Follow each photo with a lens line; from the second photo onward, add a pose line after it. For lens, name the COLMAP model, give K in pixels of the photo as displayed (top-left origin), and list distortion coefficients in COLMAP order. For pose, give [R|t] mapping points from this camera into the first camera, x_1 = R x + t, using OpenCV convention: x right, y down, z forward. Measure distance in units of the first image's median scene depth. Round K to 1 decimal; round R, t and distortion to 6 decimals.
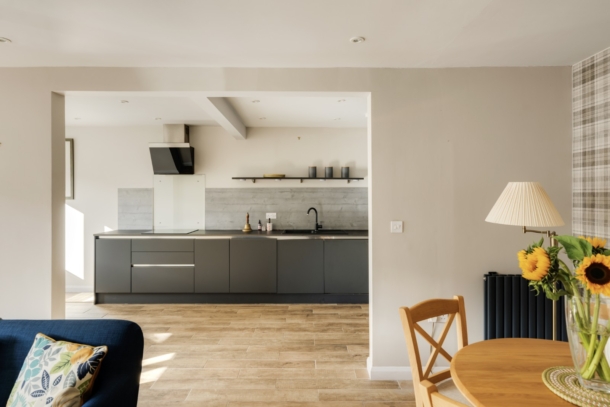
lens RADIAL K [[379.9, 0, 308.6], [0, 379.9, 196.0], [0, 0, 1]] dist [0.000190, 0.001034]
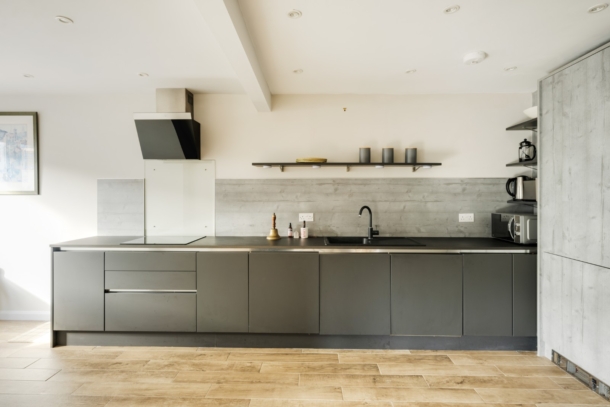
lens RADIAL K [[379.9, 0, 308.6], [0, 379.9, 196.0], [0, 0, 1]] dist [0.000190, 0.001034]
pose [[0.998763, -0.001112, -0.049708, -0.059324], [0.001148, 0.999999, 0.000702, 0.011521], [0.049707, -0.000758, 0.998764, 0.288204]]
